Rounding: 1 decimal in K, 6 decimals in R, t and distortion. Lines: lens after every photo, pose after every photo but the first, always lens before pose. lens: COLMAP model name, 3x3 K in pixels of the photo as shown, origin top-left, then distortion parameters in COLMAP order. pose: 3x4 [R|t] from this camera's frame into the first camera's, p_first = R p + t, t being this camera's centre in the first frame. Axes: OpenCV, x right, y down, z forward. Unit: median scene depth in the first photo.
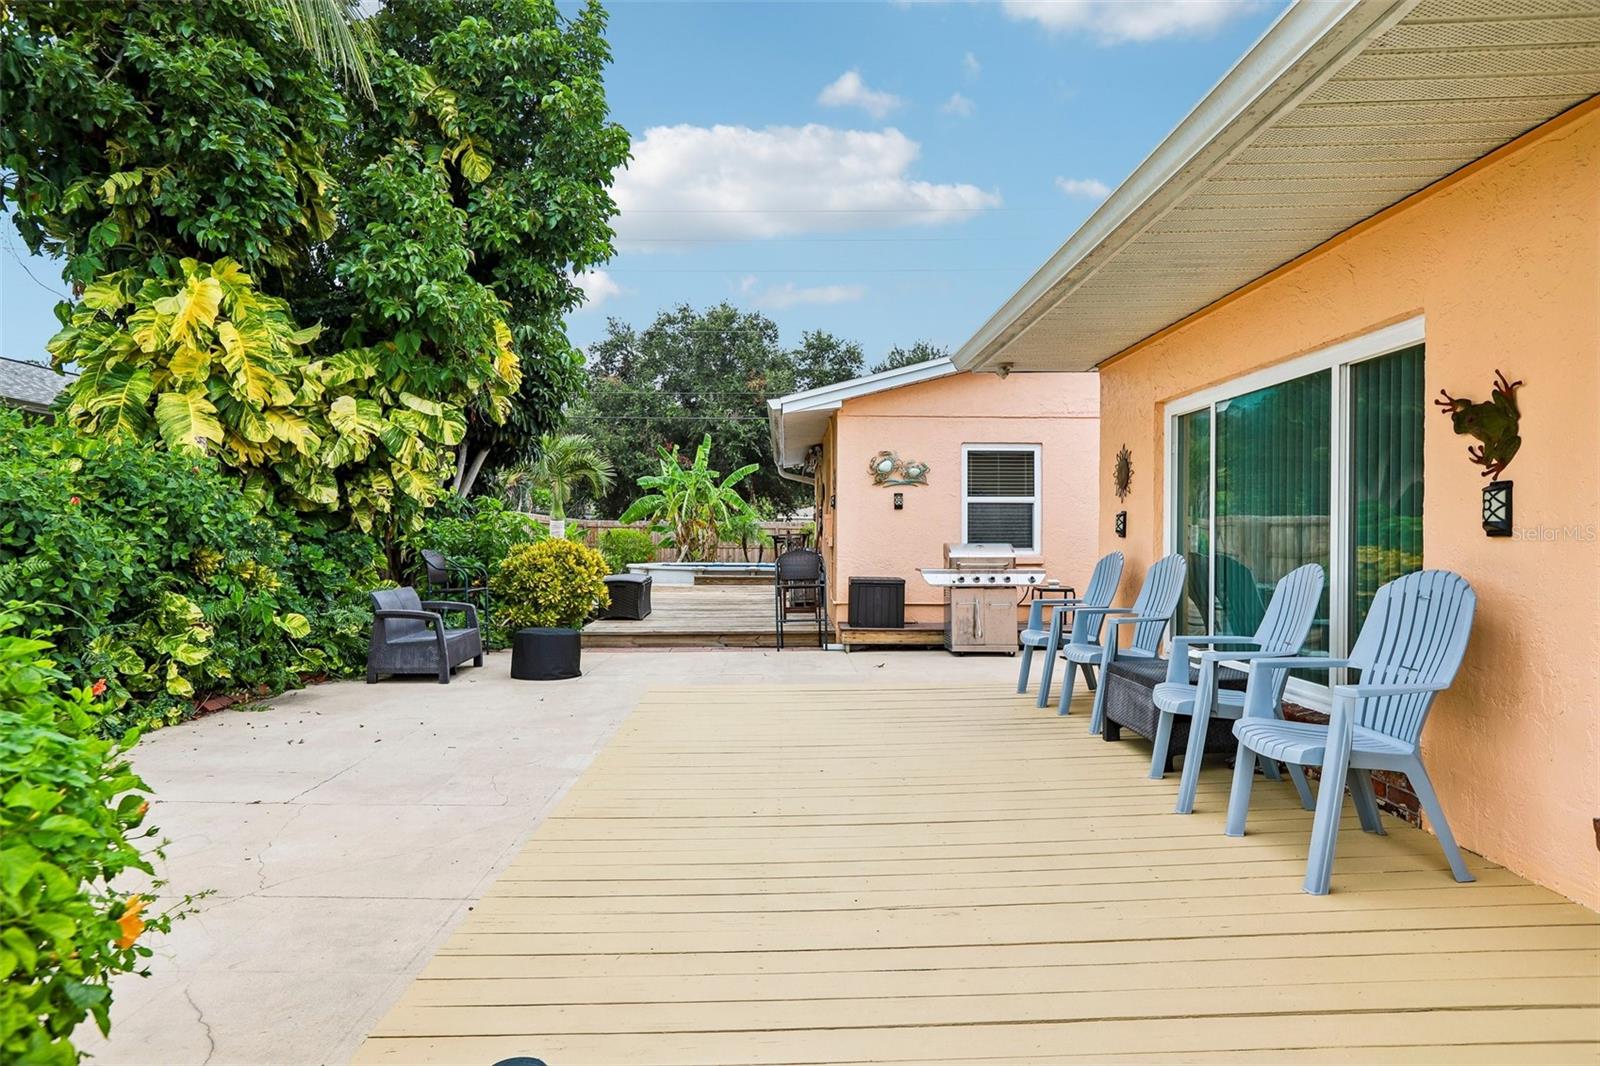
lens RADIAL K [[1010.8, 0, 798.9], [0, 1010.8, 531.3], [0, 0, 1]] dist [0.002531, 0.000209]
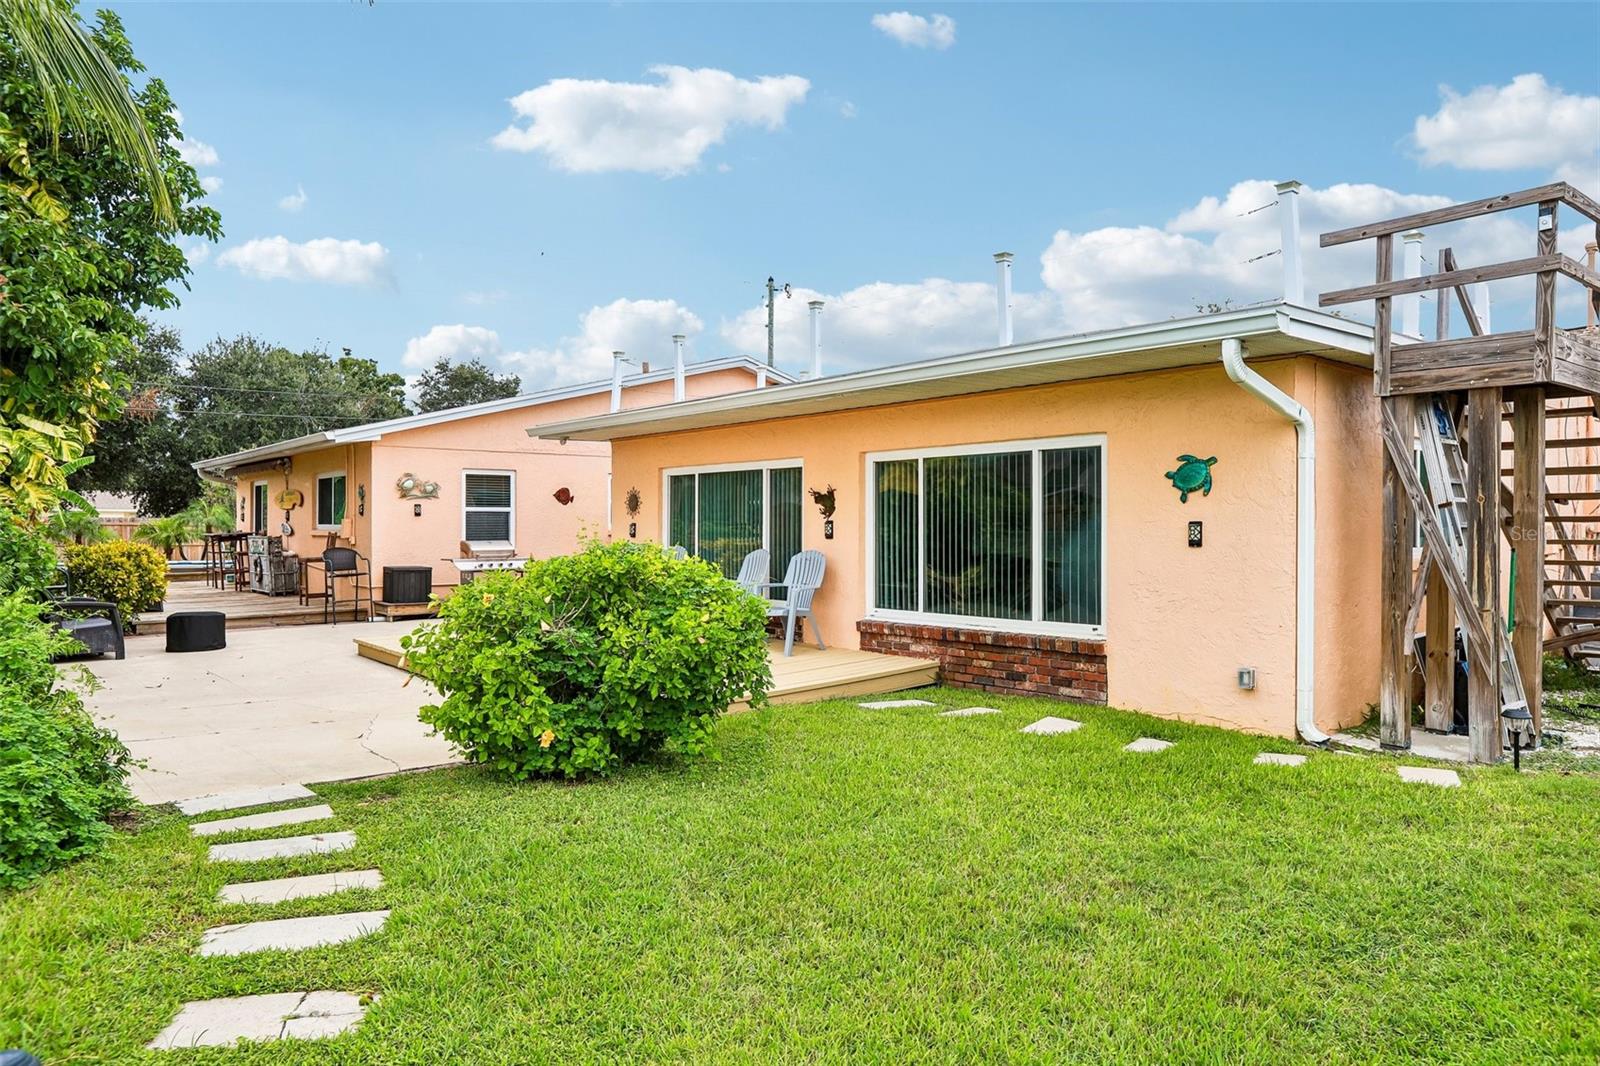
lens RADIAL K [[1010.8, 0, 806.2], [0, 1010.8, 542.8], [0, 0, 1]] dist [0.002531, 0.000209]
pose [[0.755198, -0.014179, 0.655343, -0.426825], [0.000754, 0.999784, 0.020762, -0.014554], [-0.655496, -0.015186, 0.755046, -0.394280]]
